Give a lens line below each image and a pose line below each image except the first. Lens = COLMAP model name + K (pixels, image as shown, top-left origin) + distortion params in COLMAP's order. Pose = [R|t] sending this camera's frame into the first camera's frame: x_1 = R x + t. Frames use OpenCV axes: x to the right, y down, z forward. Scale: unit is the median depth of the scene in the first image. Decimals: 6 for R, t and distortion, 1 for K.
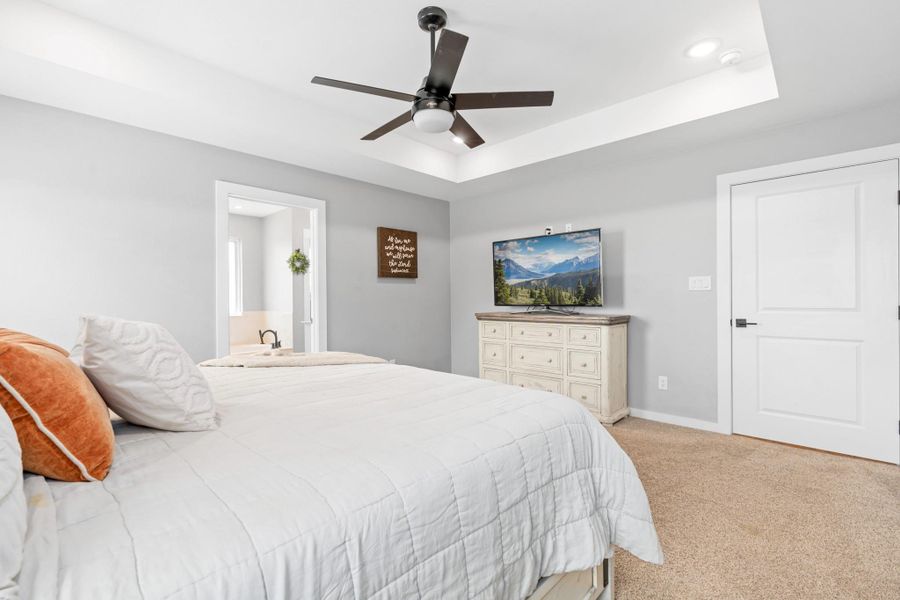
lens RADIAL K [[409.5, 0, 448.1], [0, 409.5, 302.0], [0, 0, 1]] dist [0.000675, 0.000060]
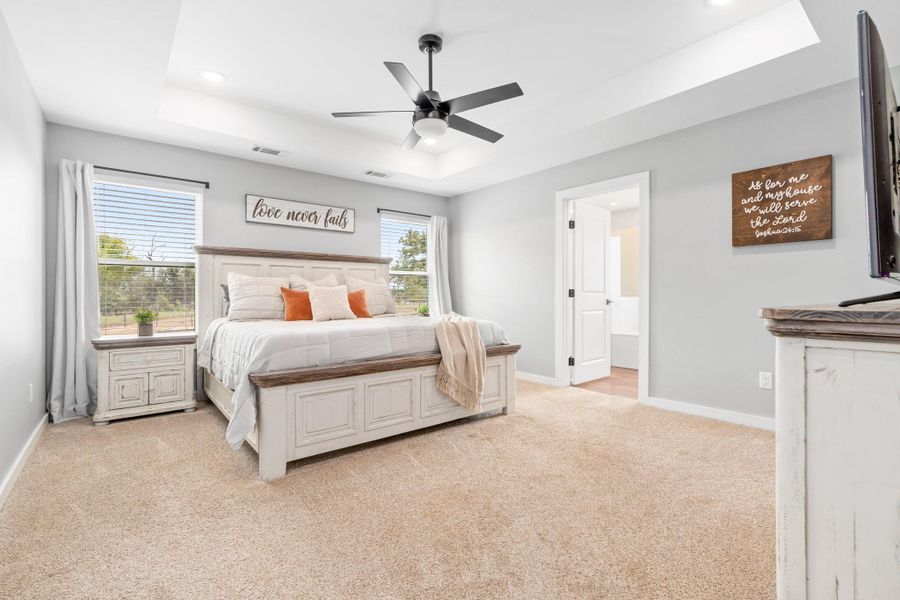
lens RADIAL K [[409.5, 0, 448.2], [0, 409.5, 293.5], [0, 0, 1]] dist [0.000675, 0.000060]
pose [[-0.107635, 0.010383, -0.994136, 0.560687], [0.003168, 0.999944, 0.010101, 0.009929], [0.994185, -0.002062, -0.107662, 0.578236]]
